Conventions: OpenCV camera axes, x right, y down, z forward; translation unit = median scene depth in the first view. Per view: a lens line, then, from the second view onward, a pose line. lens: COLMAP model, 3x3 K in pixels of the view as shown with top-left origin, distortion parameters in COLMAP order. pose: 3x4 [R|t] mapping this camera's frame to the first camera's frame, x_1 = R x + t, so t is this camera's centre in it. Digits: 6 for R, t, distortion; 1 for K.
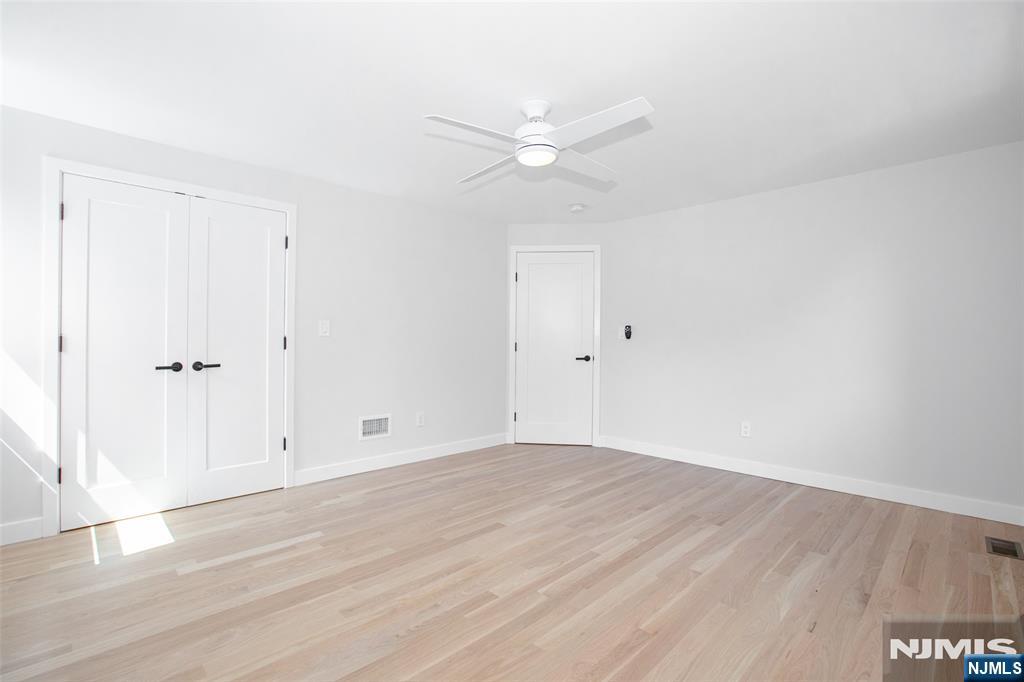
lens RADIAL K [[464.0, 0, 508.7], [0, 464.0, 336.6], [0, 0, 1]] dist [-0.056776, 0.017250]
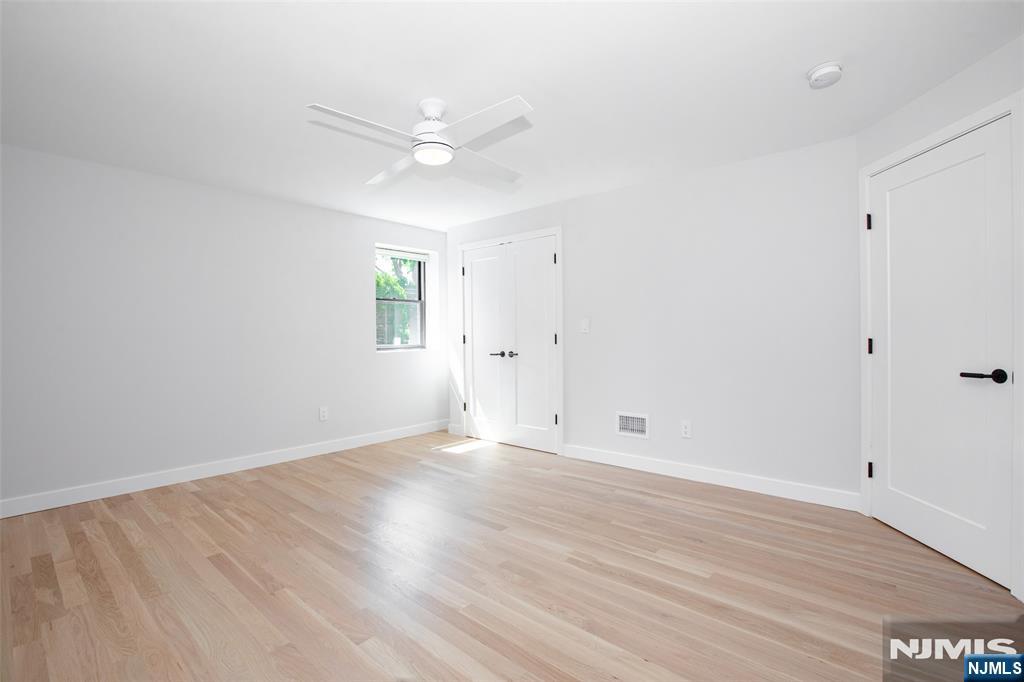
lens RADIAL K [[464.0, 0, 508.7], [0, 464.0, 336.6], [0, 0, 1]] dist [-0.056776, 0.017250]
pose [[0.082821, -0.006019, -0.996546, 0.897668], [0.013112, 0.999902, -0.004950, 0.014797], [0.996478, -0.012657, 0.082892, 0.897695]]
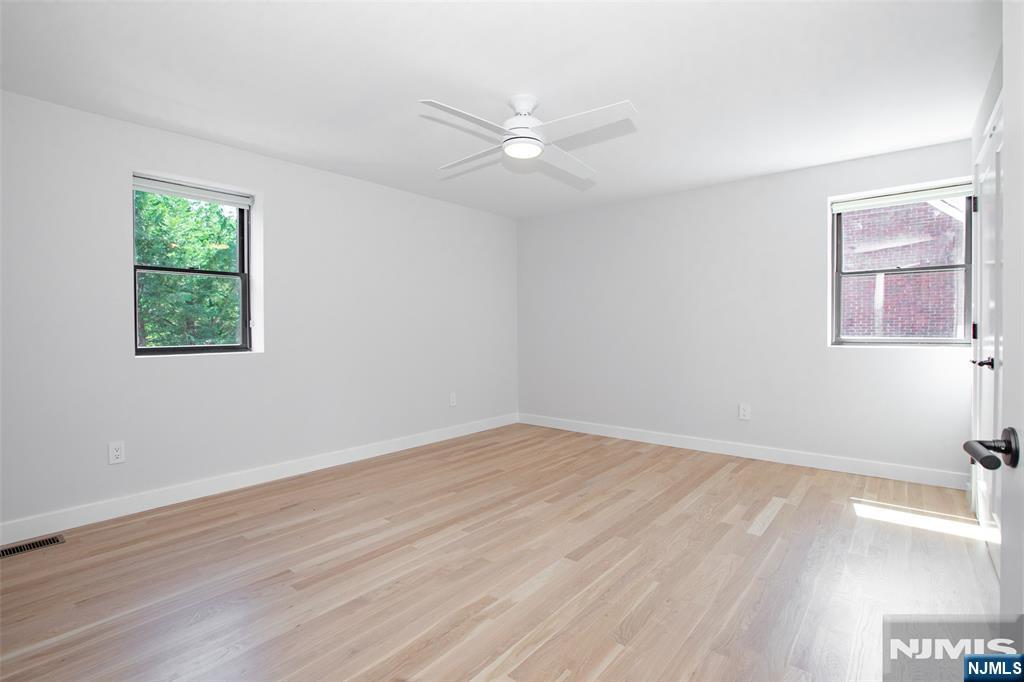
lens RADIAL K [[485.5, 0, 512.5], [0, 485.5, 330.8], [0, 0, 1]] dist [-0.033092, 0.000345]
pose [[-0.994160, -0.000672, -0.107918, 0.168371], [-0.001088, 0.999992, 0.003794, 0.009062], [0.107914, 0.003889, -0.994153, 1.743765]]
